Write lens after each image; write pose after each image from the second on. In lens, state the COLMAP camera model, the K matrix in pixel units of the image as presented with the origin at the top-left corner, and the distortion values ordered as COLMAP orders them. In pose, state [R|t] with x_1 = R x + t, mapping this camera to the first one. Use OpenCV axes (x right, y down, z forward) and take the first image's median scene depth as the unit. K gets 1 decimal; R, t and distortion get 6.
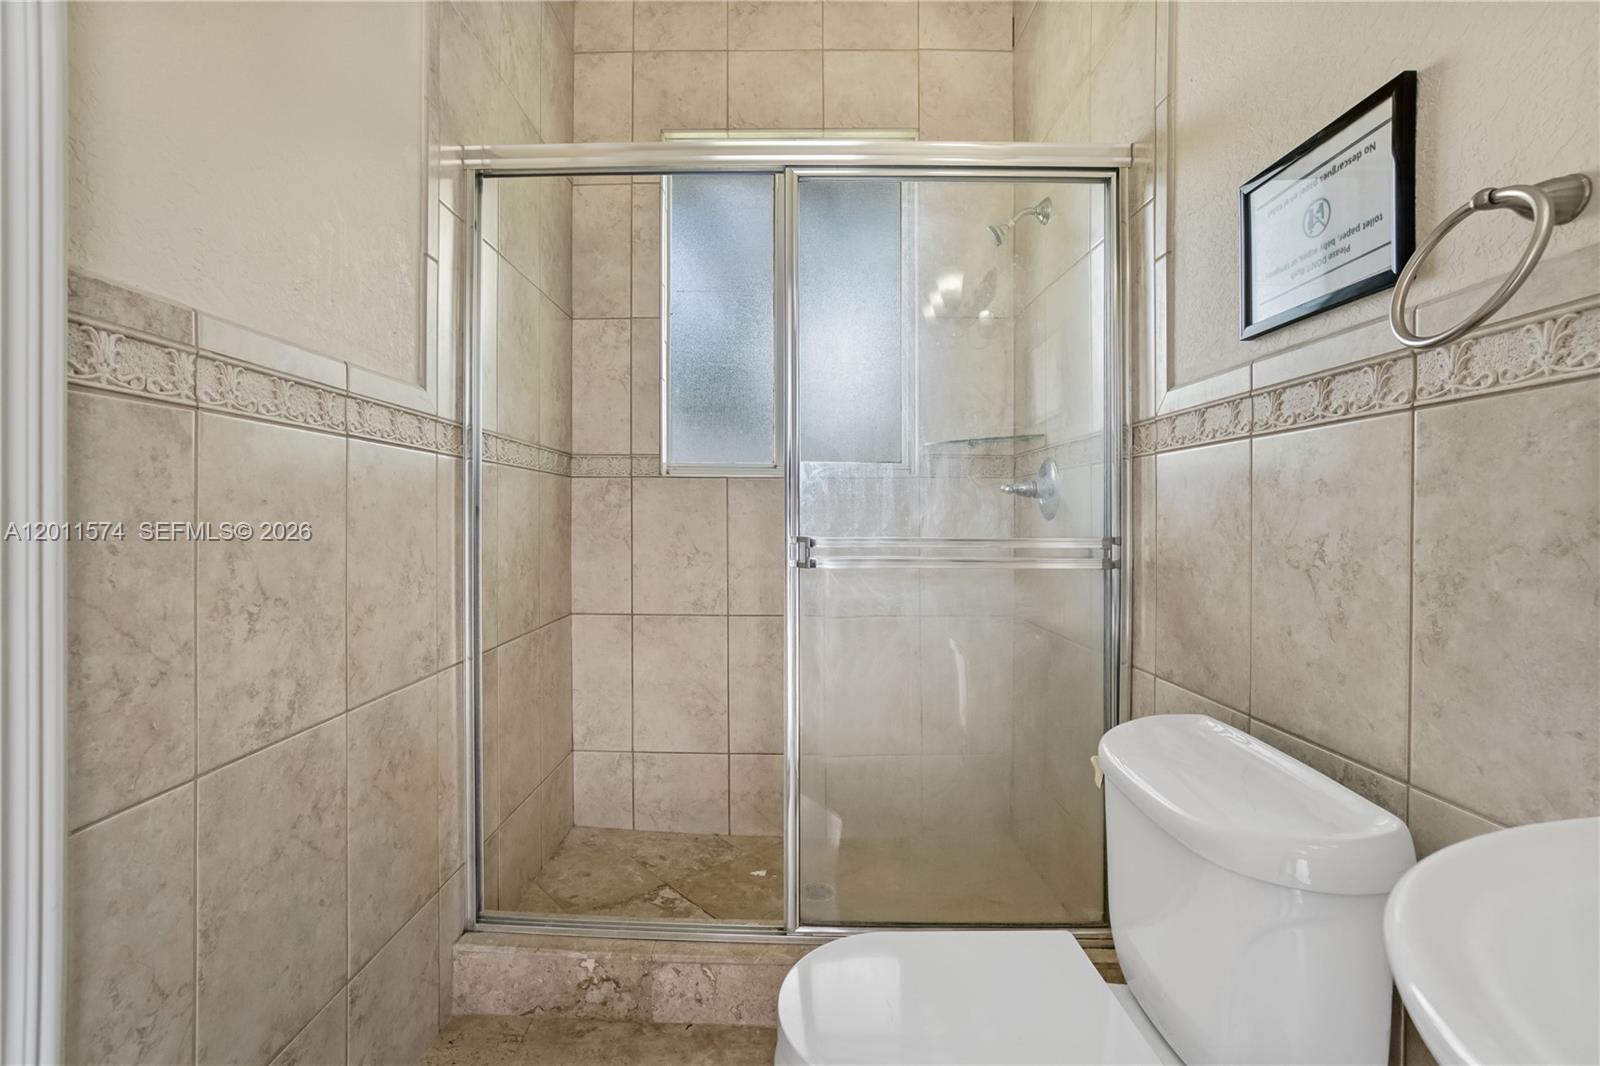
lens RADIAL K [[761.7, 0, 786.2], [0, 761.7, 515.9], [0, 0, 1]] dist [-0.053643, 0.028163]
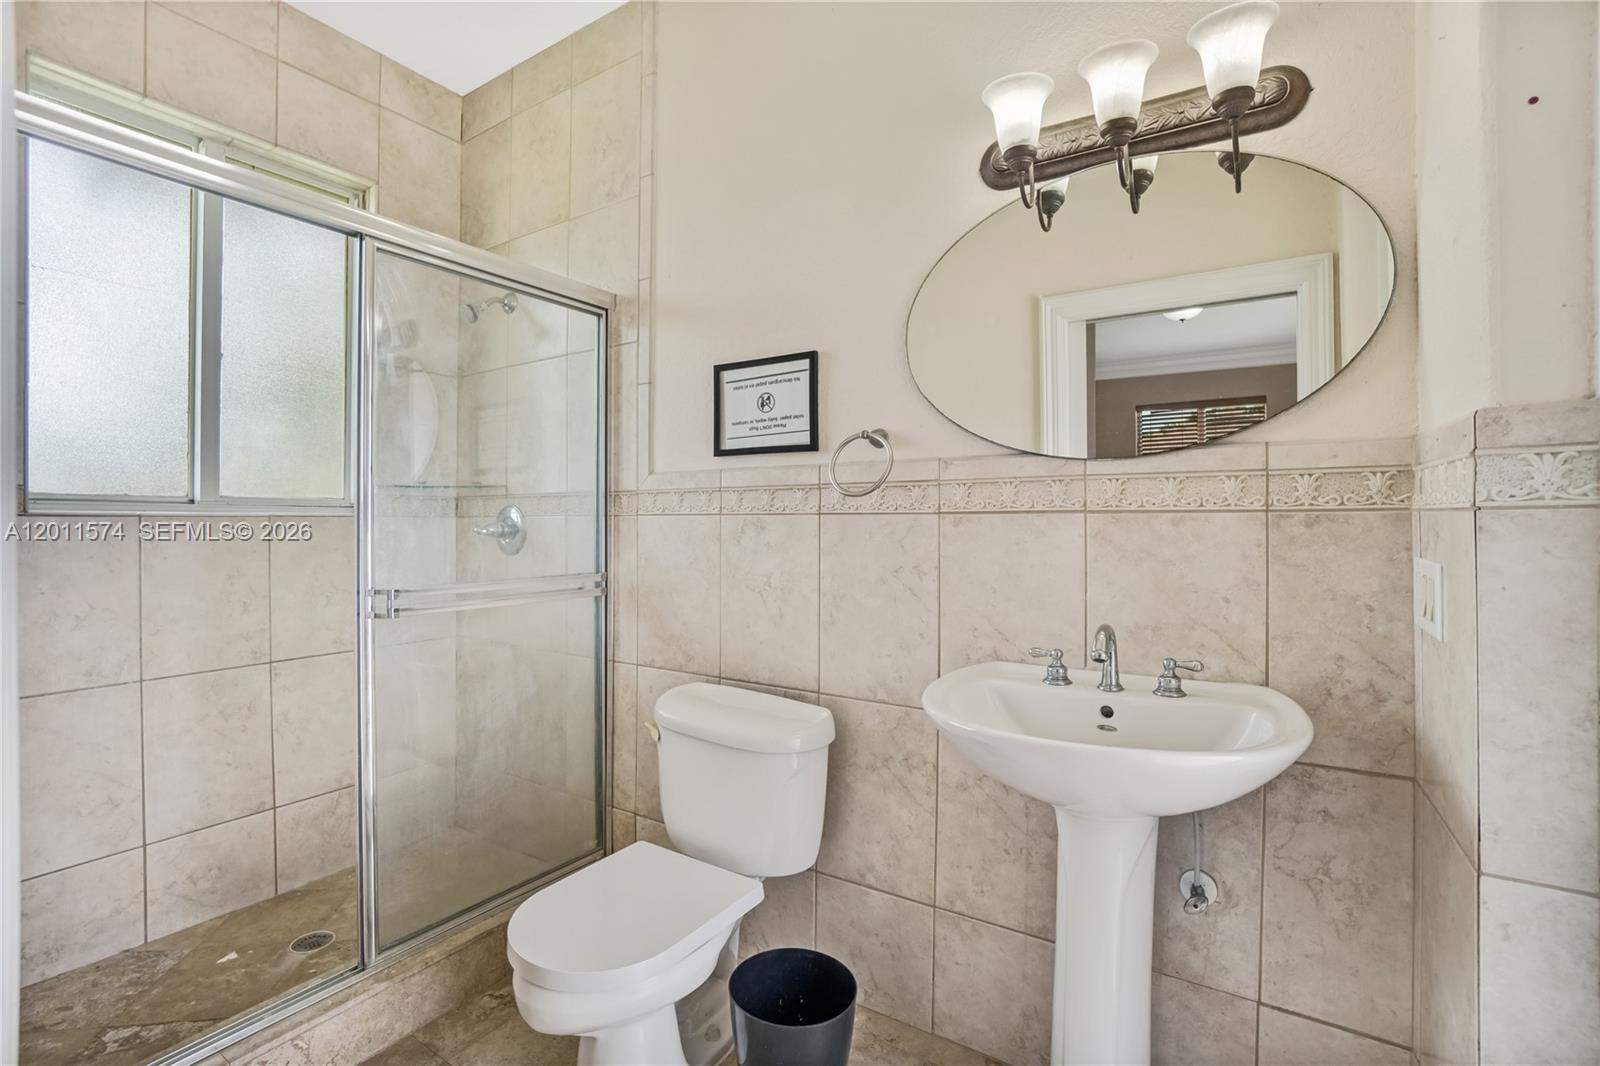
lens RADIAL K [[717.6, 0, 790.2], [0, 717.6, 526.5], [0, 0, 1]] dist [-0.056555, 0.026197]
pose [[0.552163, -0.008779, 0.833690, -0.528091], [-0.000215, 0.999943, 0.010672, -0.077500], [-0.833736, -0.006072, 0.552129, -0.028692]]
